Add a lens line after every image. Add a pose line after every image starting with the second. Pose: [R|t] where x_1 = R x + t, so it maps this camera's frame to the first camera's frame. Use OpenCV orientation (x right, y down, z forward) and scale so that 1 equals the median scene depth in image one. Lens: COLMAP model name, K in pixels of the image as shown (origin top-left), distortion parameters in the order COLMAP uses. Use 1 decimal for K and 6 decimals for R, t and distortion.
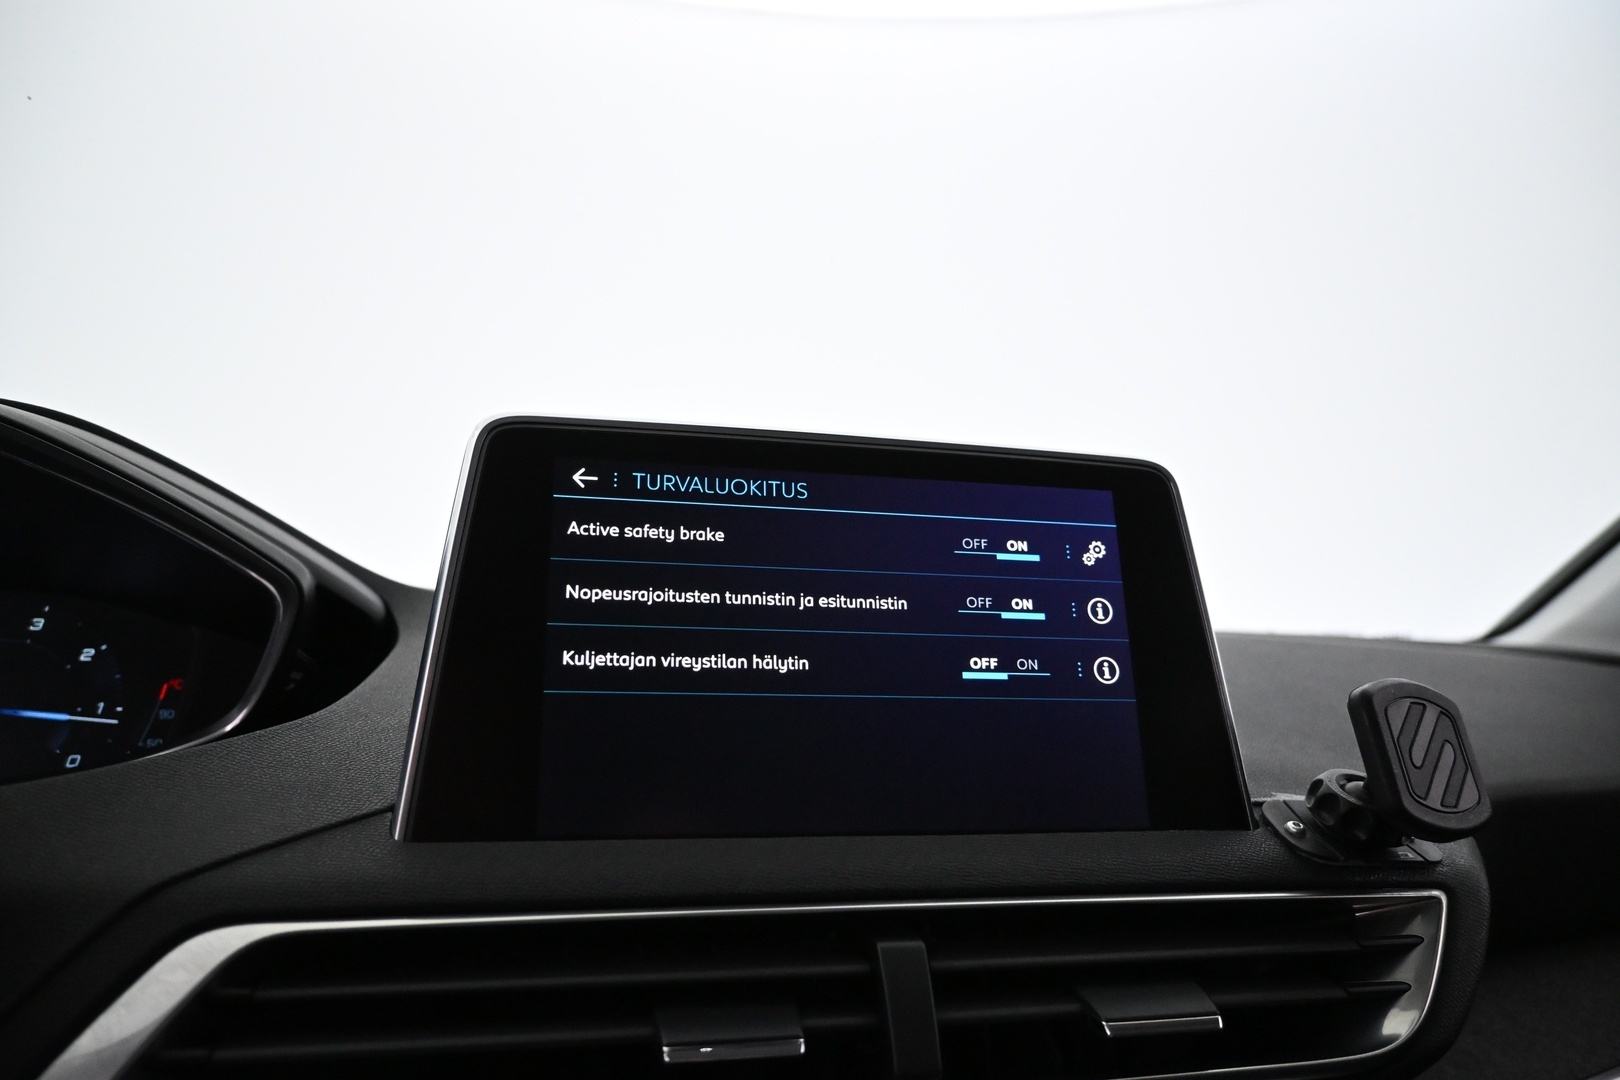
lens RADIAL K [[1099.1, 0, 810.0], [0, 1099.1, 540.0], [0, 0, 1]] dist [-0.003673, 0.000722]
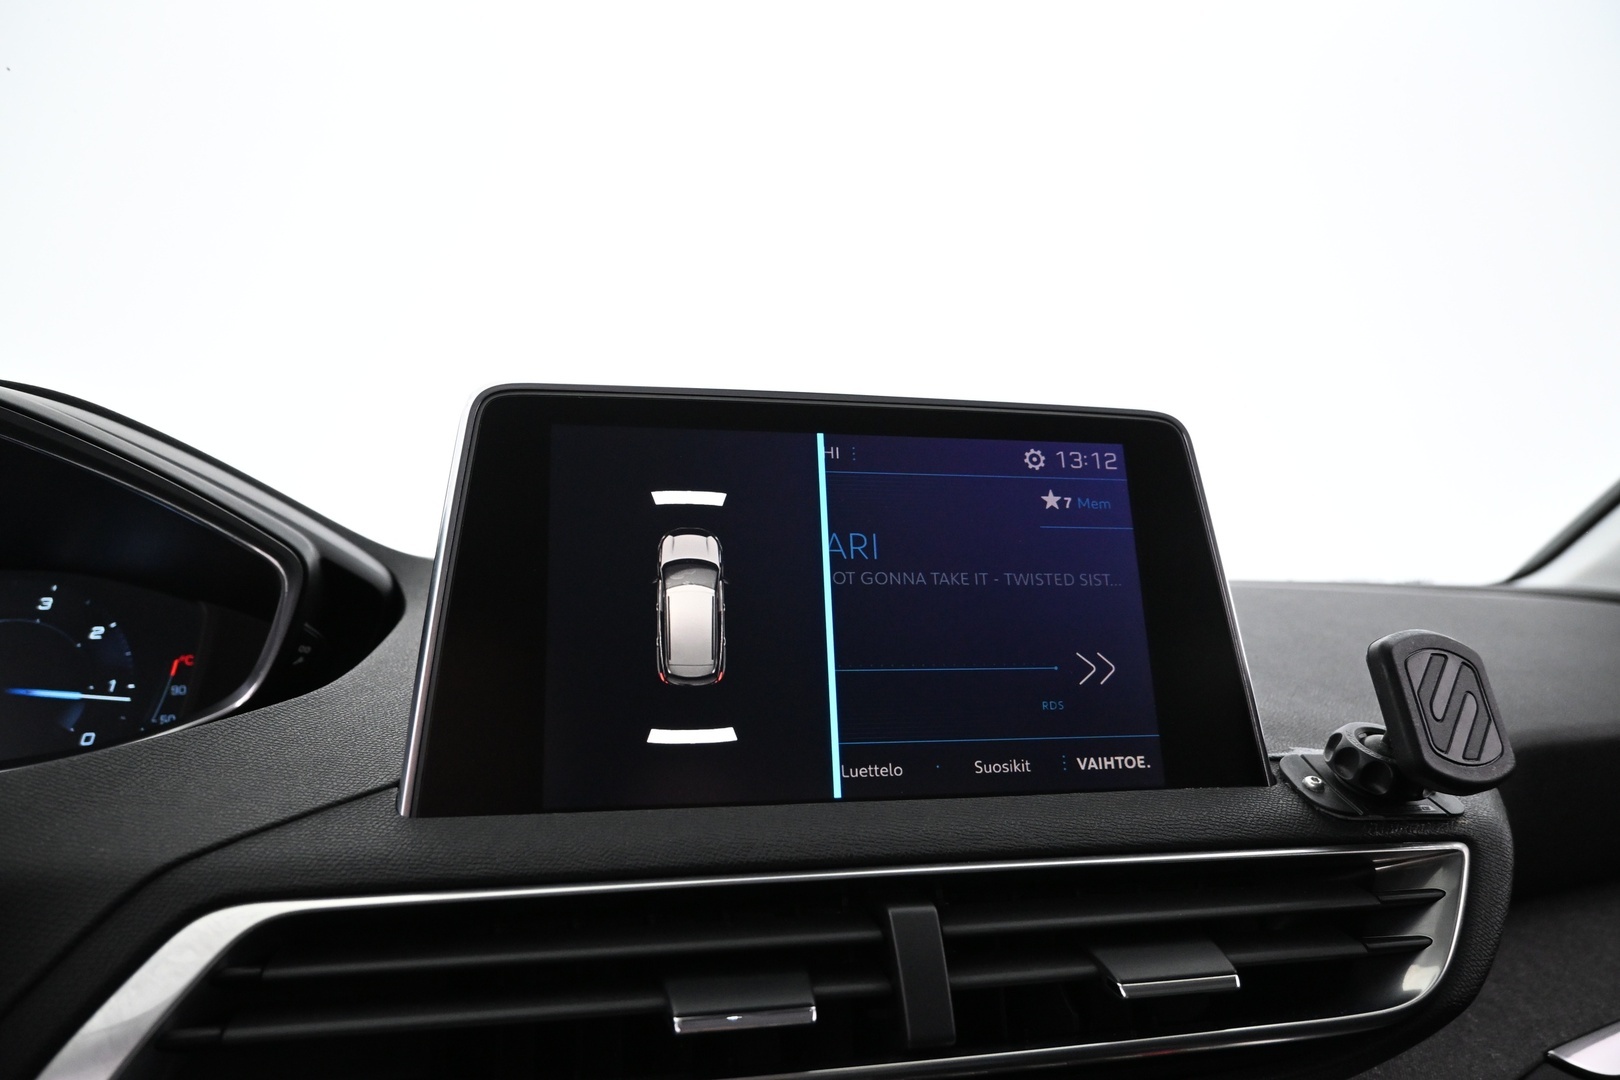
lens RADIAL K [[1099.1, 0, 810.0], [0, 1099.1, 540.0], [0, 0, 1]] dist [-0.003673, 0.000722]
pose [[0.999582, -0.023696, -0.016571, 0.012660], [0.024350, 0.998884, 0.040462, -0.006251], [0.015593, -0.040848, 0.999044, 0.019297]]
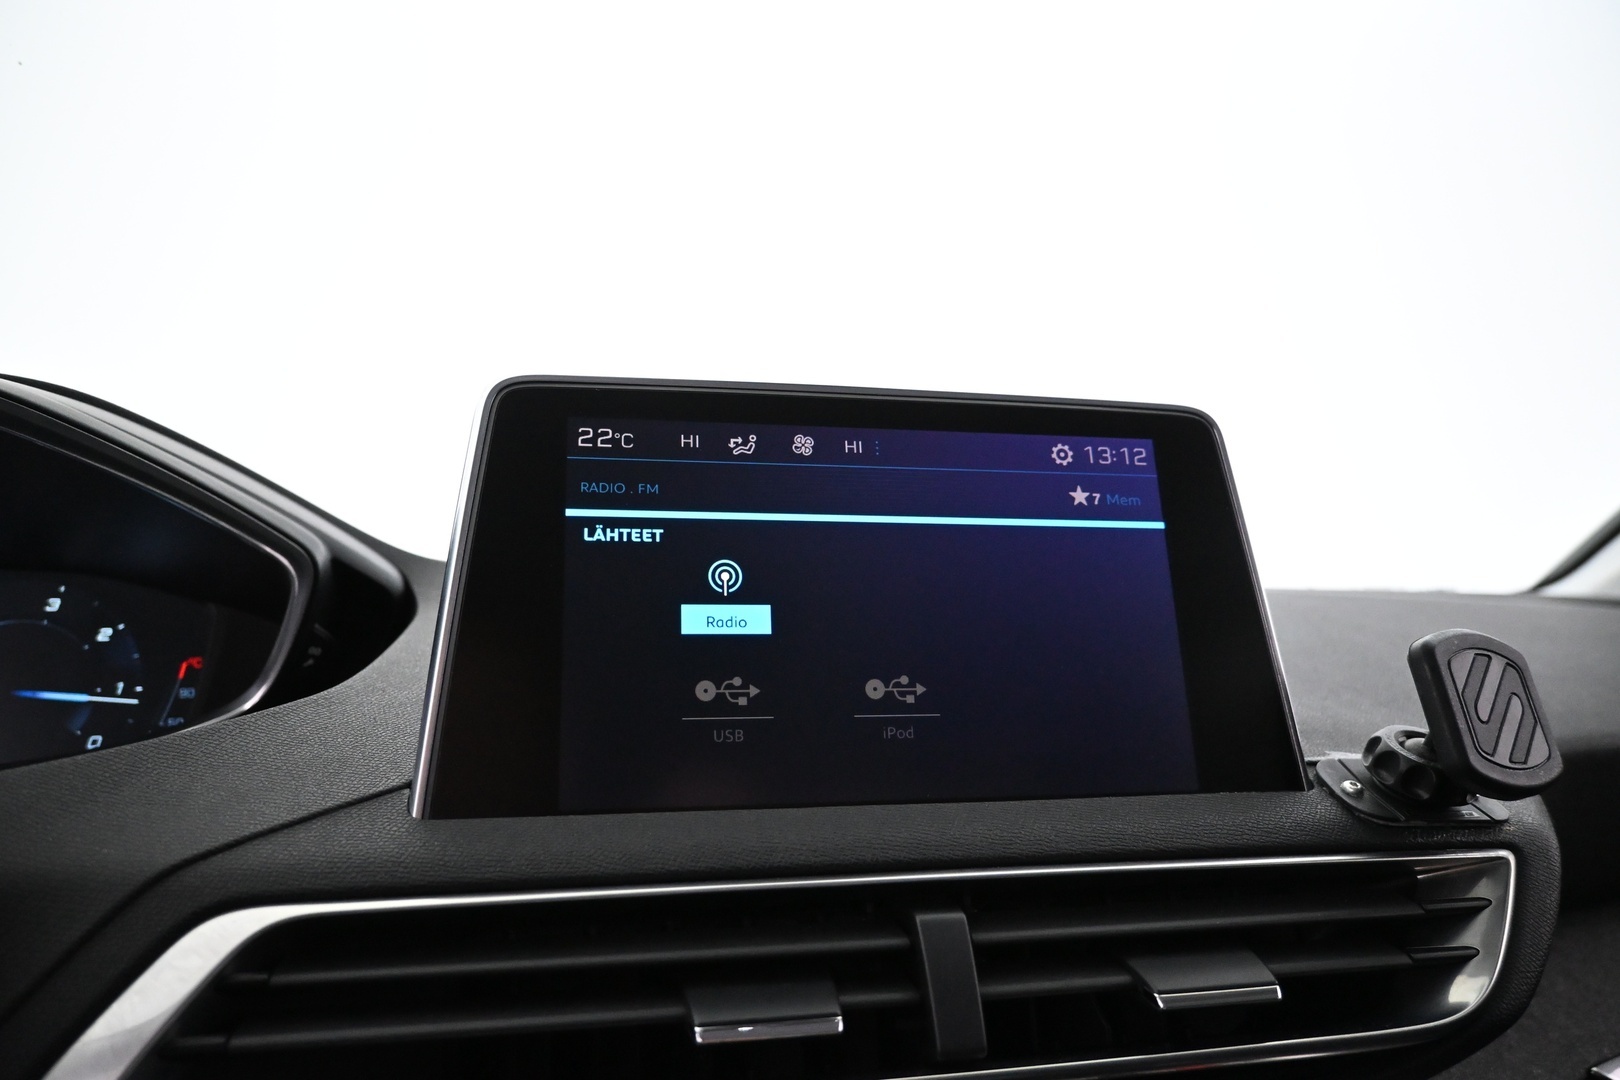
lens RADIAL K [[1099.1, 0, 810.0], [0, 1099.1, 540.0], [0, 0, 1]] dist [-0.003673, 0.000722]
pose [[0.999436, -0.023254, -0.024231, -0.000295], [0.023941, 0.999309, 0.028422, 0.009239], [0.023553, -0.028986, 0.999302, 0.044135]]
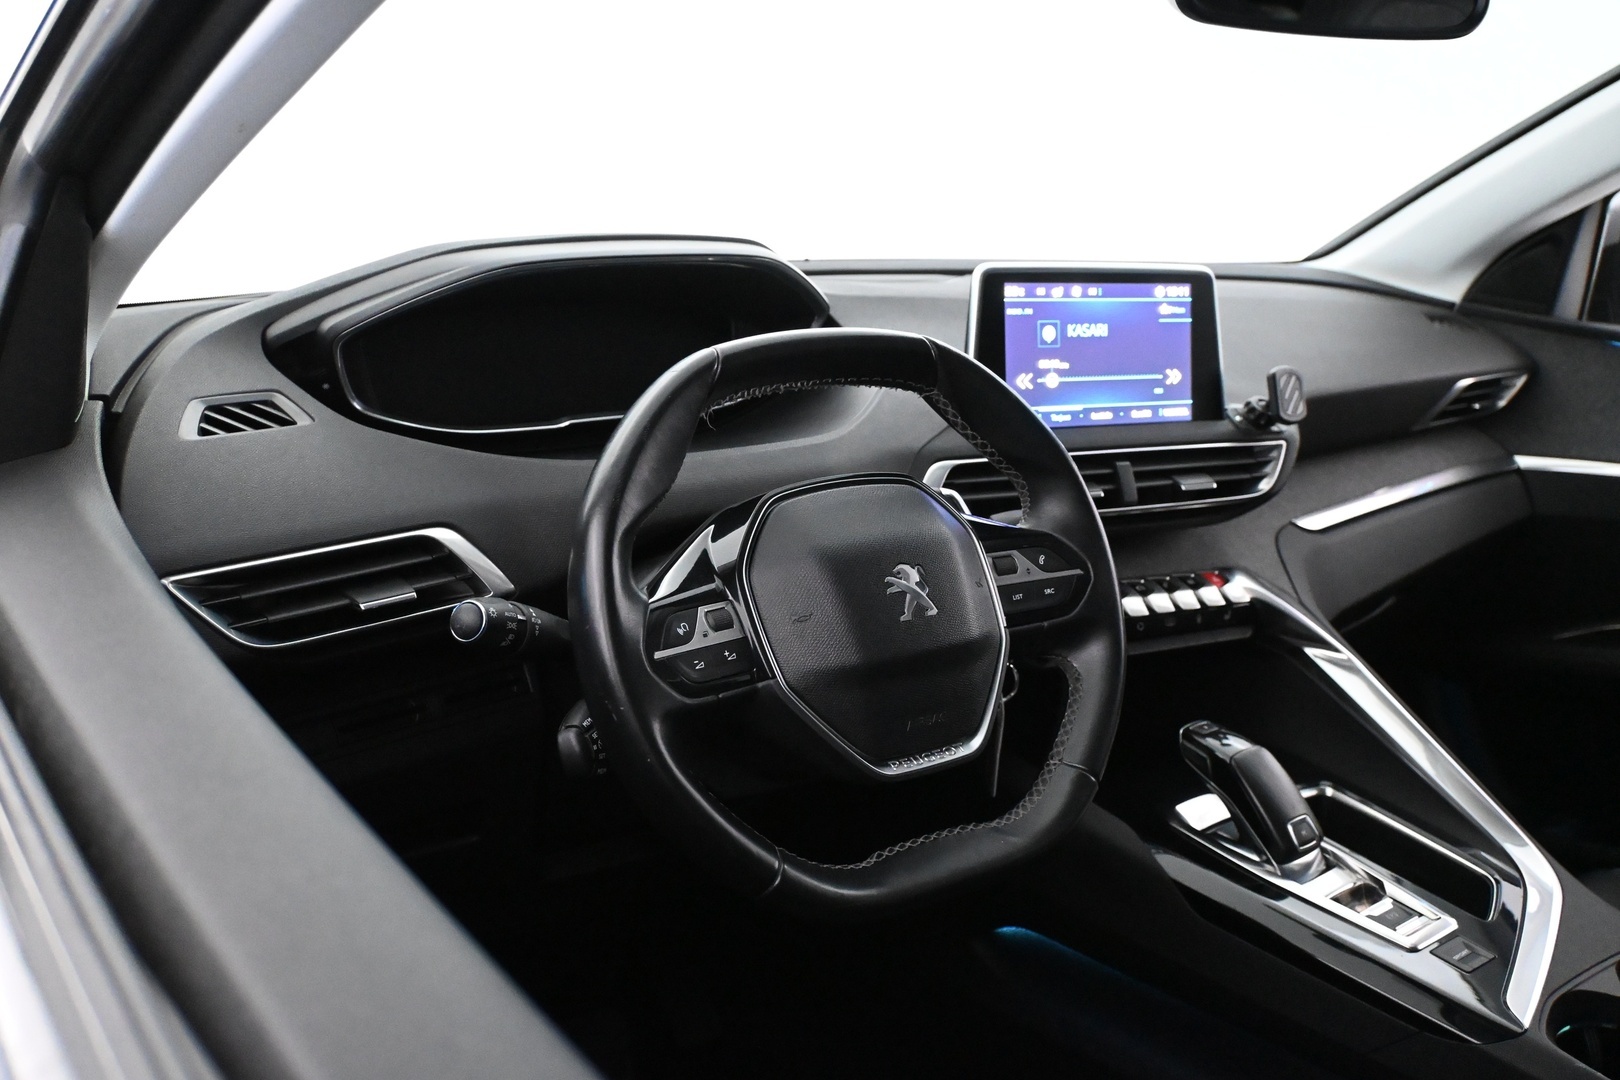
lens RADIAL K [[1505.4, 0, 810.0], [0, 1505.4, 540.0], [0, 0, 1]] dist [-0.006770, -0.003533]
pose [[0.968371, -0.031287, 0.247545, -1.513511], [-0.069655, 0.918767, 0.388606, -0.833279], [-0.239594, -0.393558, 0.887528, -2.154119]]
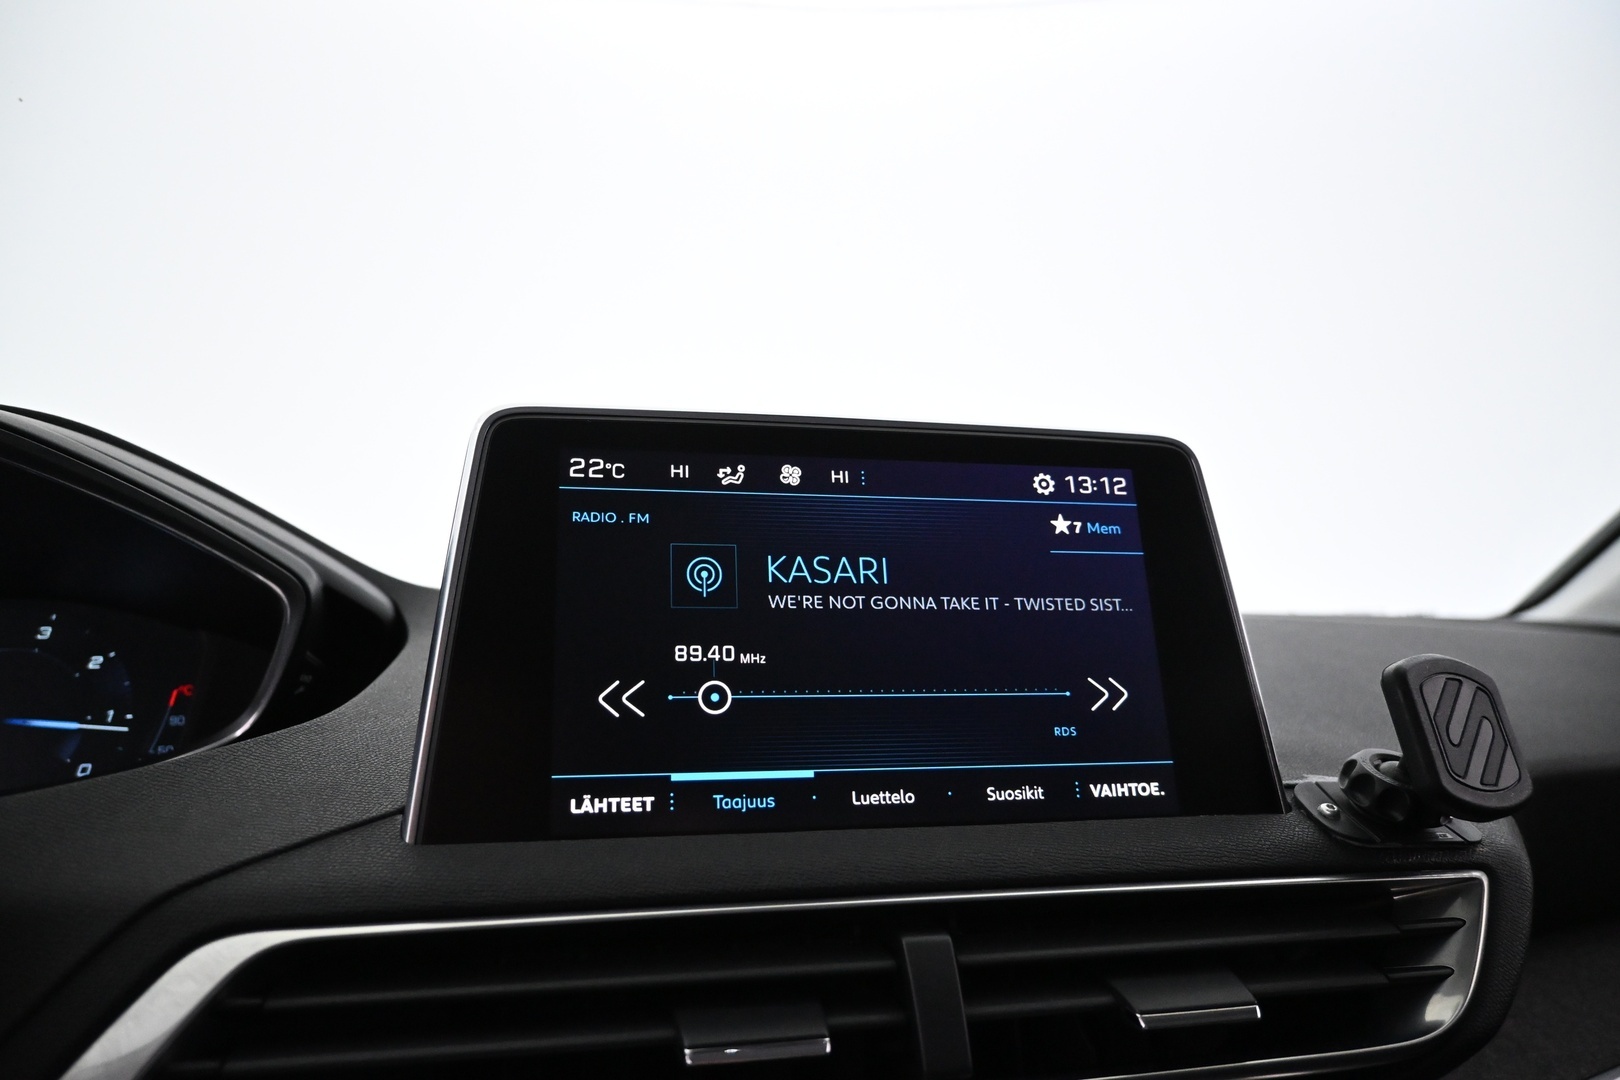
lens RADIAL K [[1099.1, 0, 810.0], [0, 1099.1, 540.0], [0, 0, 1]] dist [-0.003673, 0.000722]
pose [[0.999624, -0.024775, -0.011763, -0.000233], [0.024839, 0.999677, 0.005330, 0.006568], [0.011627, -0.005620, 0.999917, 0.024478]]
